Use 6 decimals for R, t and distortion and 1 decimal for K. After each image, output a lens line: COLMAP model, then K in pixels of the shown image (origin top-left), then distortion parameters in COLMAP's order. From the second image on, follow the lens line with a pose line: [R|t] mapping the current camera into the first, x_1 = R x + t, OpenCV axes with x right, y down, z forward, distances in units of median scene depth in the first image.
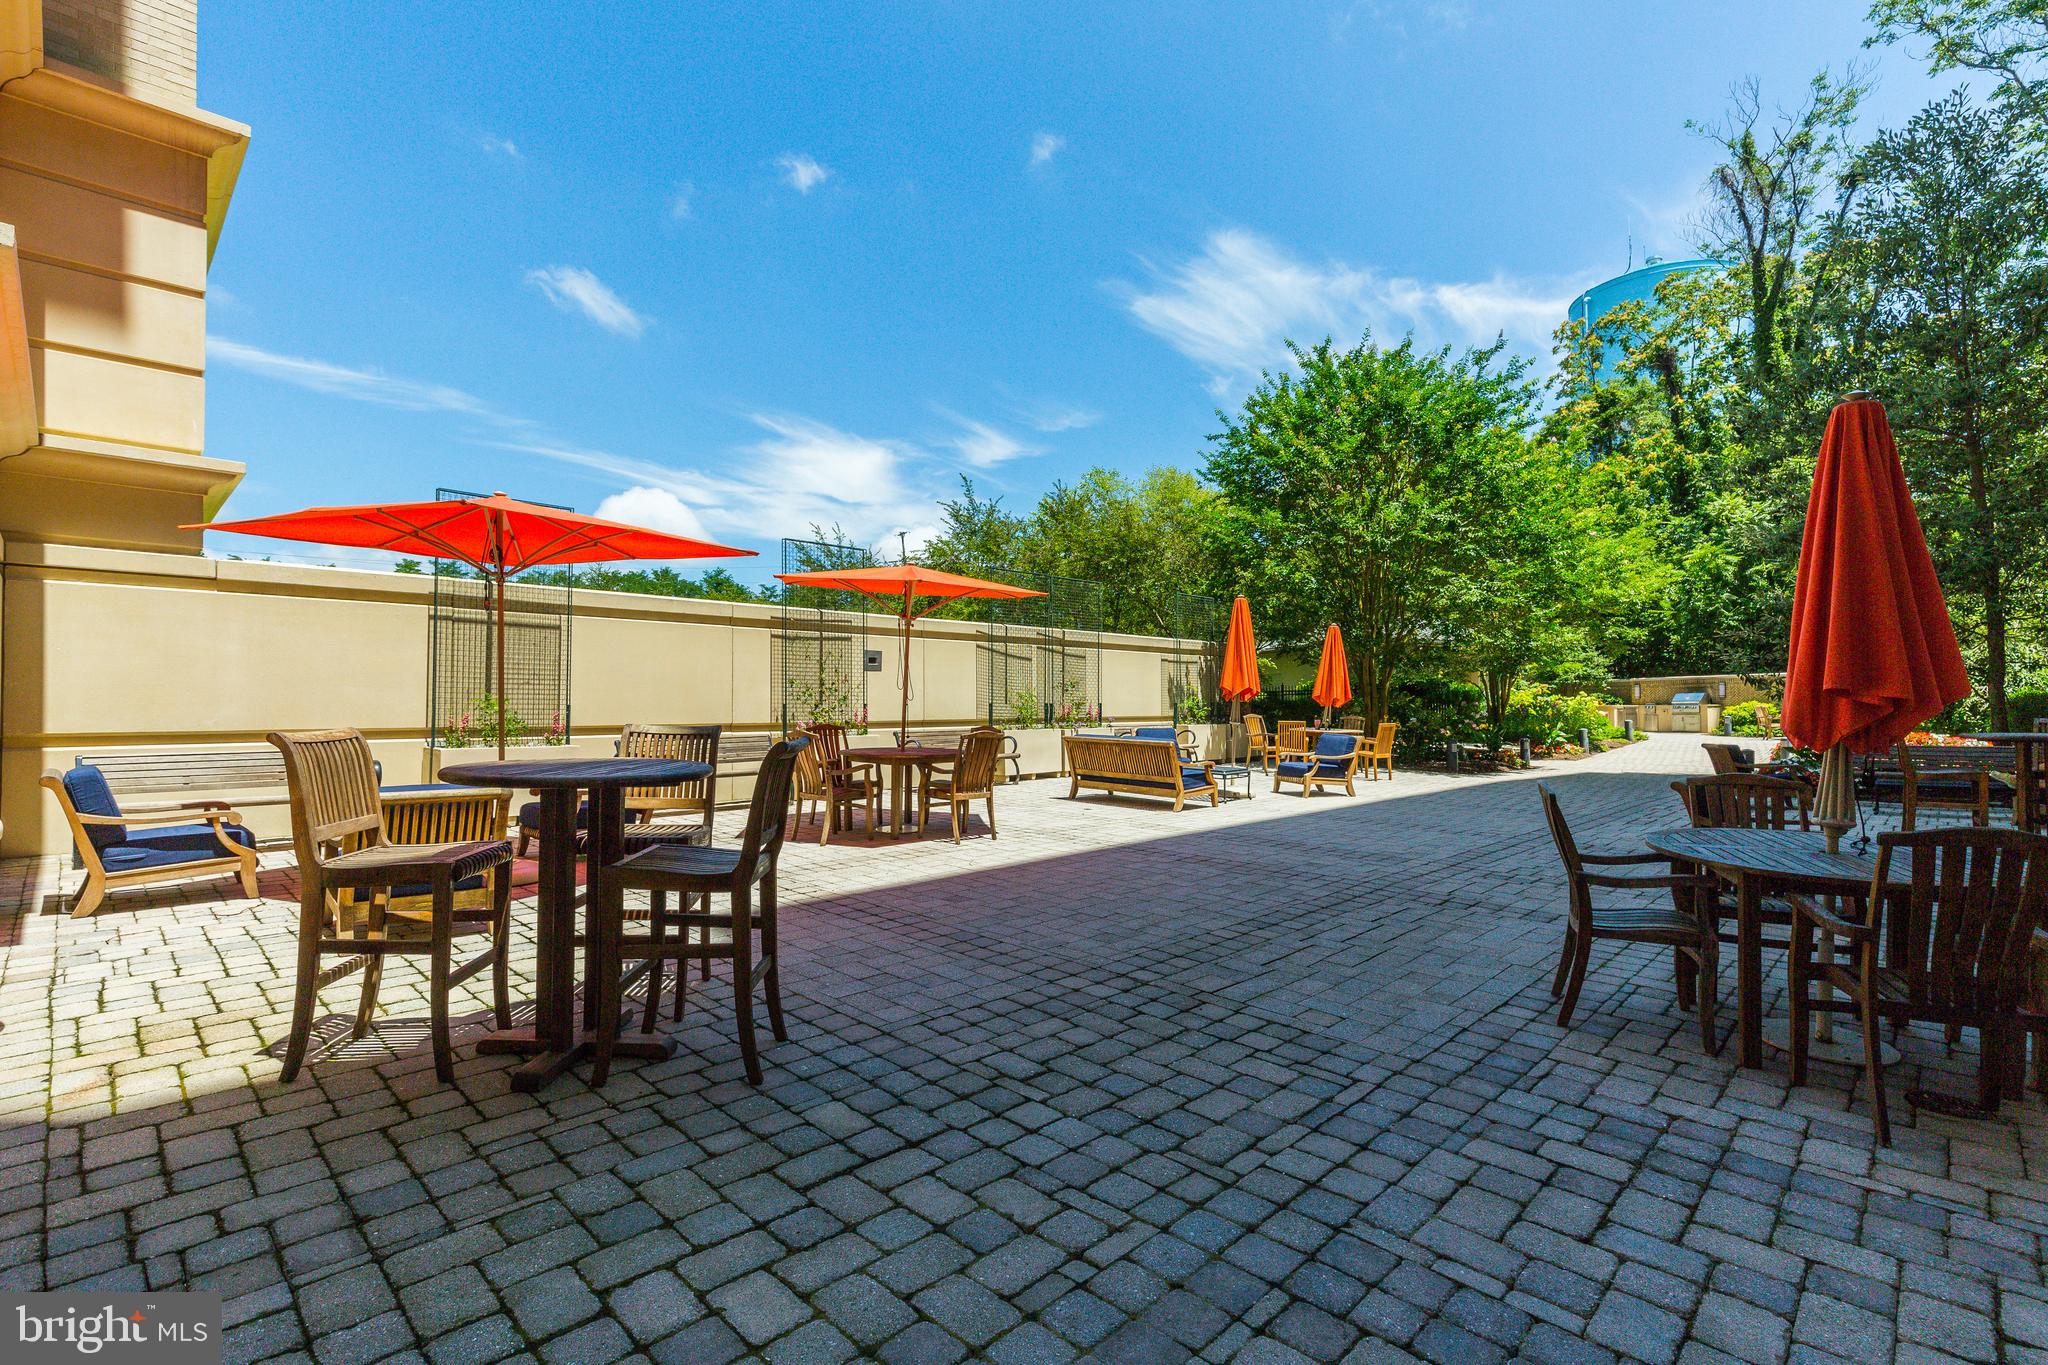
lens RADIAL K [[940.4, 0, 1024.0], [0, 940.4, 682.5], [0, 0, 1]] dist [0.000732, 0.000197]
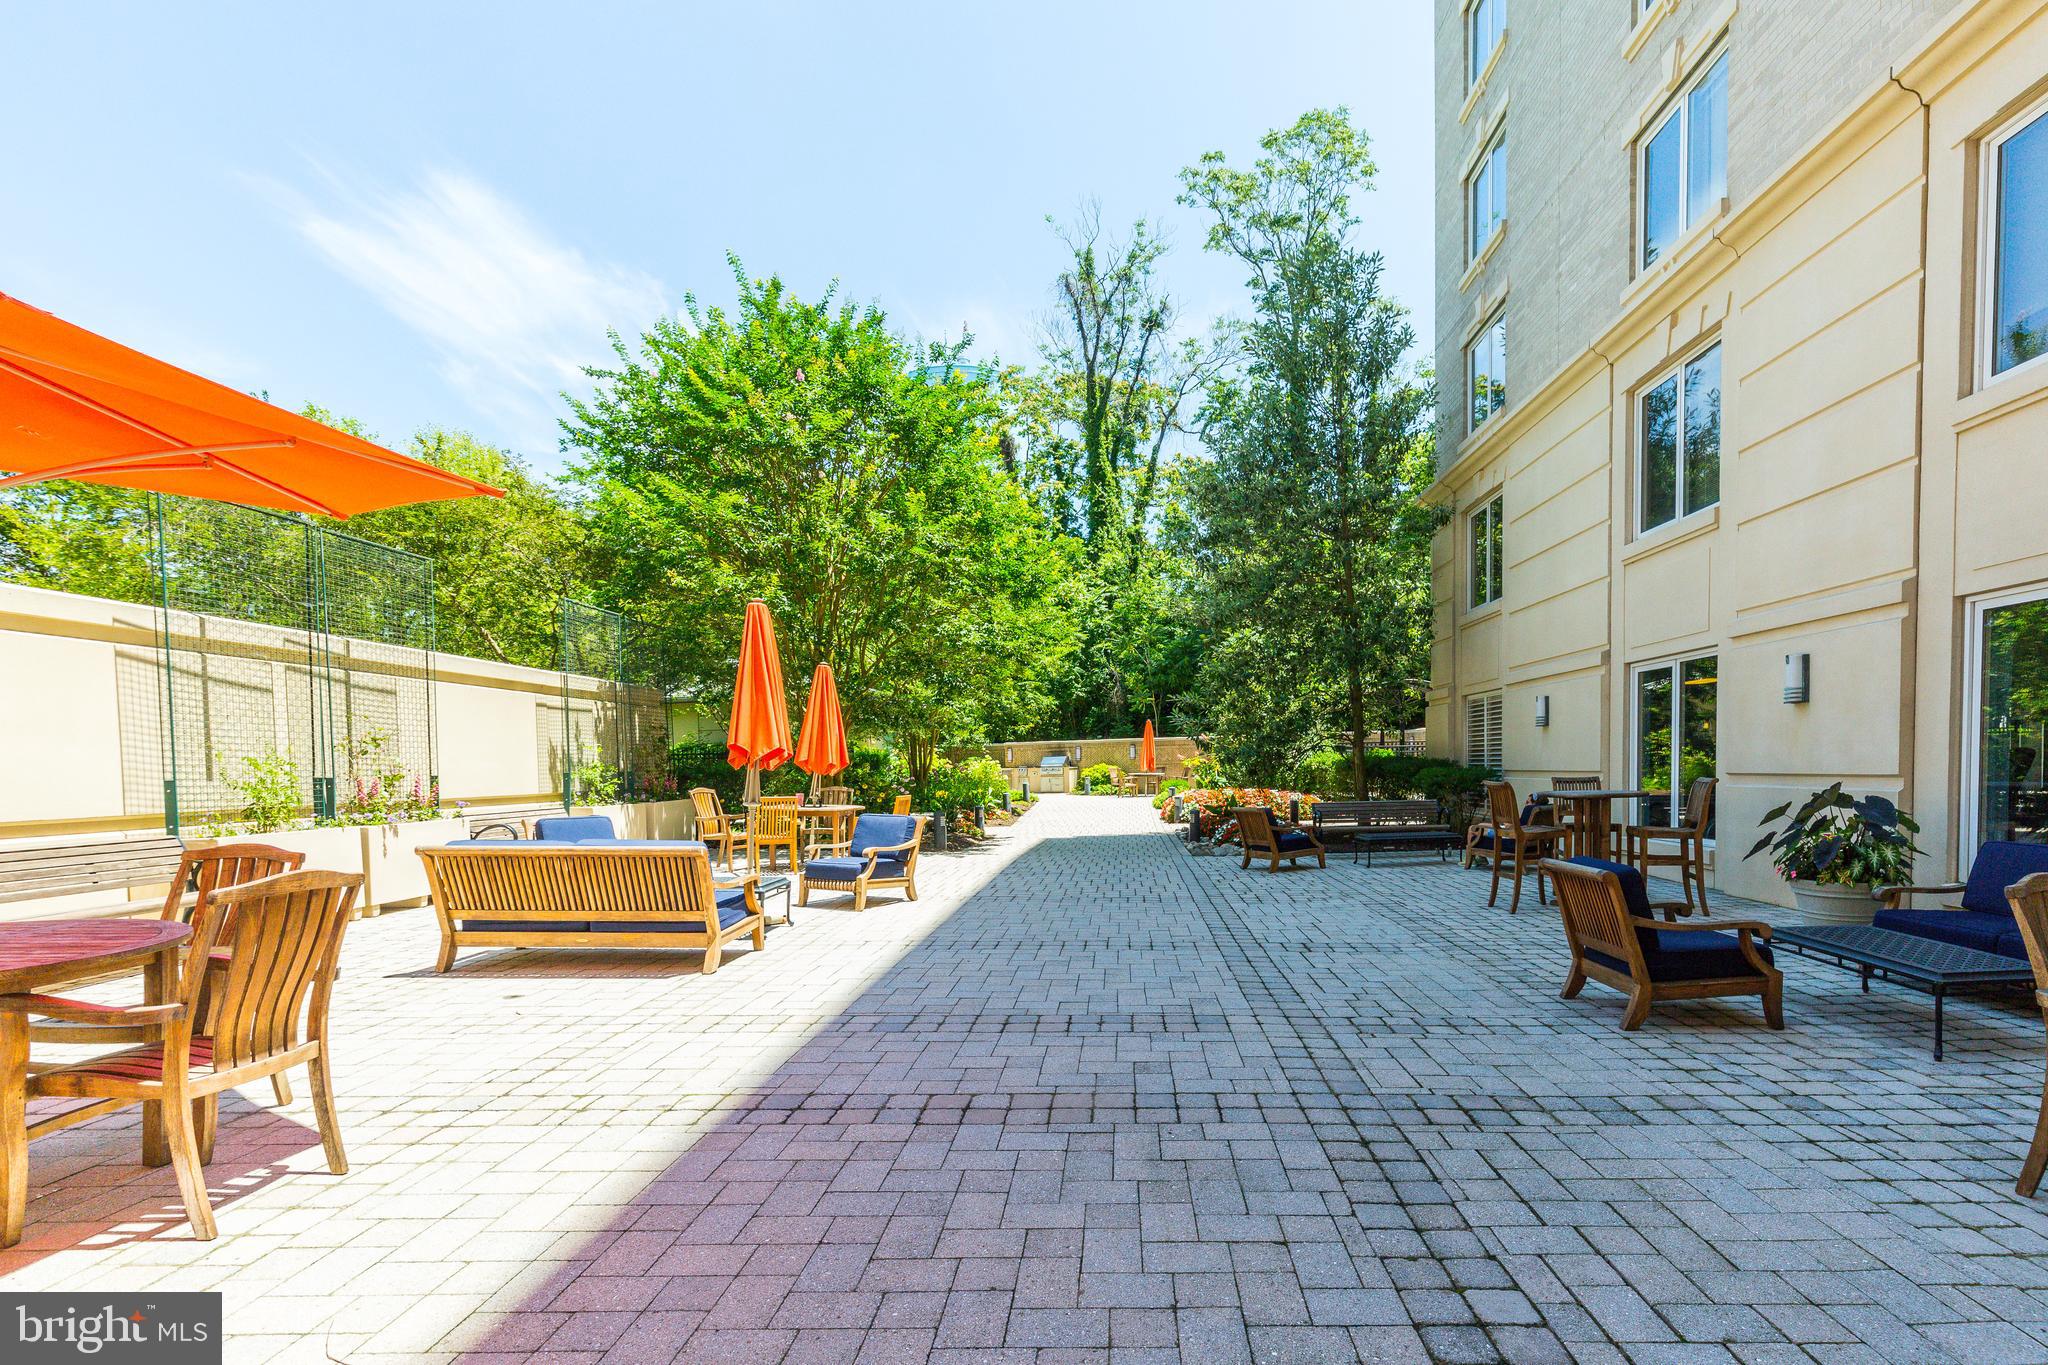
lens RADIAL K [[869.8, 0, 1025.9], [0, 869.8, 799.3], [0, 0, 1]] dist [-0.000492, -0.000095]
pose [[0.676025, -0.037318, 0.735933, -0.060919], [-0.007693, 0.998305, 0.057689, 0.003083], [-0.736838, -0.044661, 0.674592, 0.362278]]
